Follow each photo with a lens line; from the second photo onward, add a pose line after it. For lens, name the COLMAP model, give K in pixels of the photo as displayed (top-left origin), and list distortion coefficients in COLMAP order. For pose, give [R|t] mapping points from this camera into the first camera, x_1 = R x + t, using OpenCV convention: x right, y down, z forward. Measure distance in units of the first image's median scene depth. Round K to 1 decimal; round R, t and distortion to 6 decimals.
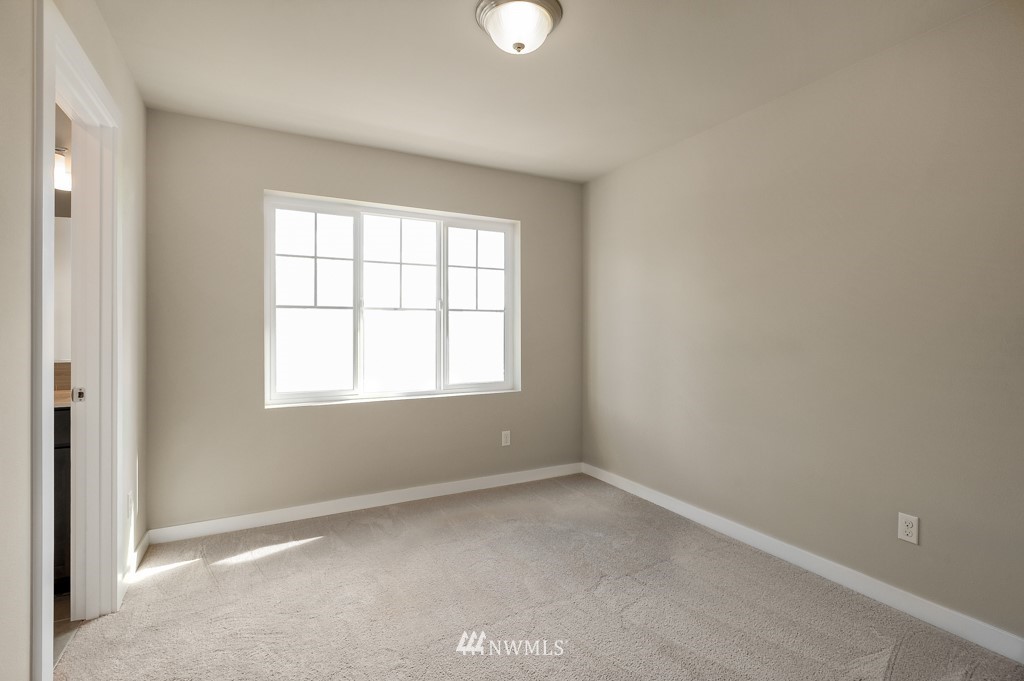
lens RADIAL K [[489.5, 0, 504.7], [0, 489.5, 340.3], [0, 0, 1]] dist [-0.005254, 0.000093]
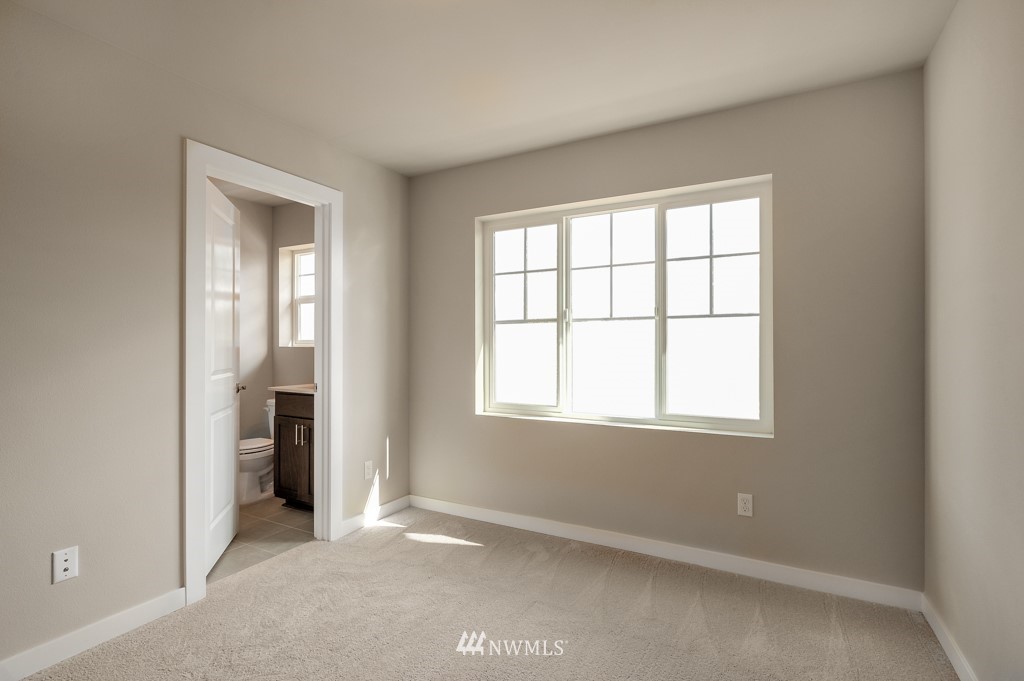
lens RADIAL K [[489.5, 0, 513.8], [0, 489.5, 345.2], [0, 0, 1]] dist [-0.005254, 0.000093]
pose [[0.540210, 0.006048, -0.841509, 0.416238], [-0.011618, 0.999932, -0.000271, -0.015651], [0.841450, 0.009923, 0.540243, 0.392123]]
